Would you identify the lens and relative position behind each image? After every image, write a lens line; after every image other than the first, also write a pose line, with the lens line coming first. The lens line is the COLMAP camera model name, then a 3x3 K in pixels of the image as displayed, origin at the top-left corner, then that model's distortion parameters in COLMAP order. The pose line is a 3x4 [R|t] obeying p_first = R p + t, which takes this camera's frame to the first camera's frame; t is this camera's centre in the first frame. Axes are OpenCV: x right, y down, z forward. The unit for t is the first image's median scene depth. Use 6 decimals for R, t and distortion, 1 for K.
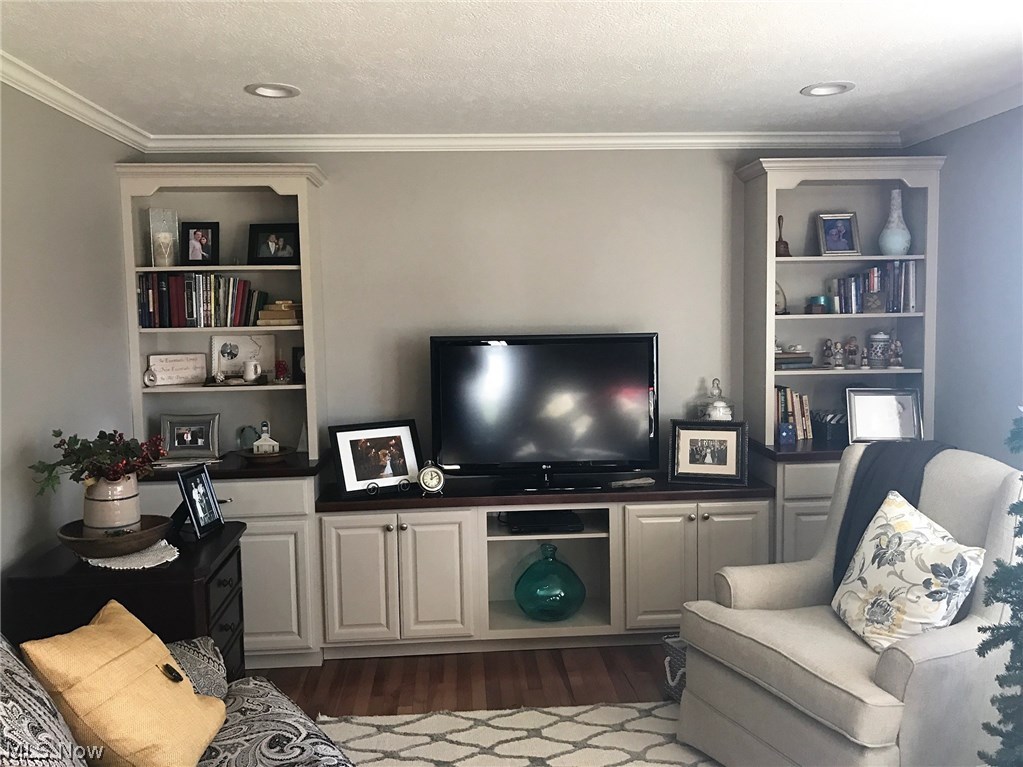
lens RADIAL K [[845.7, 0, 540.5], [0, 845.7, 397.3], [0, 0, 1]] dist [0.027837, -0.038943]
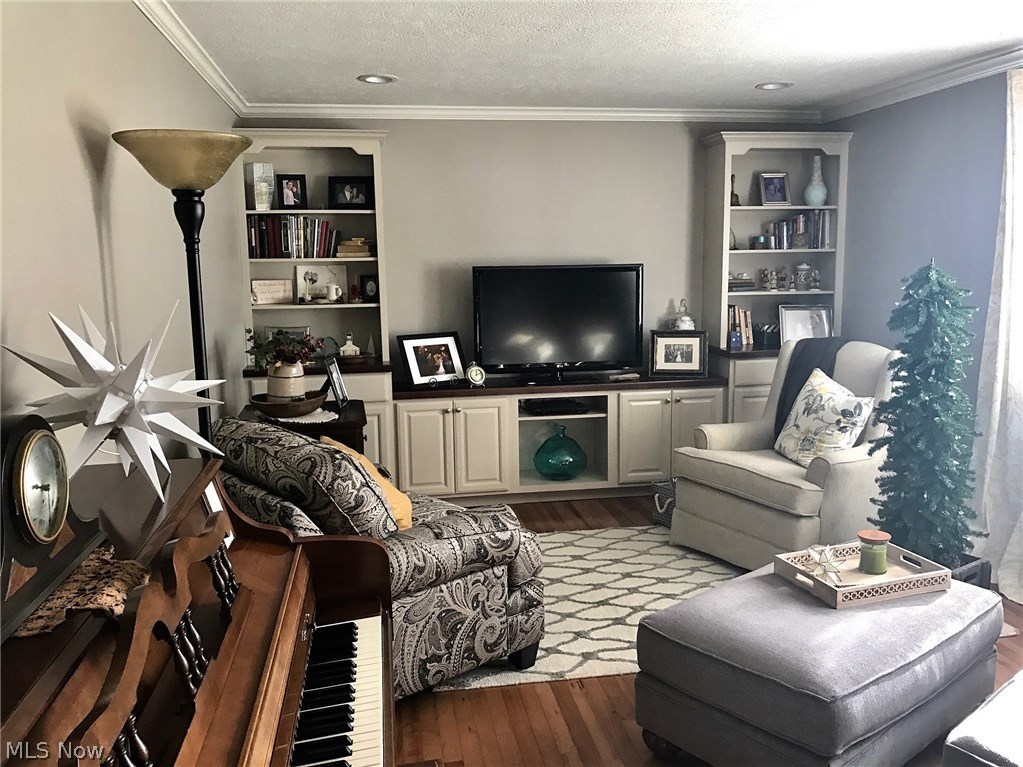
lens RADIAL K [[845.7, 0, 529.9], [0, 845.7, 408.1], [0, 0, 1]] dist [0.027837, -0.038943]
pose [[0.995435, -0.013852, 0.094436, -0.169346], [0.006098, 0.996622, 0.081904, 0.040500], [-0.095252, -0.080954, 0.992156, -0.325505]]
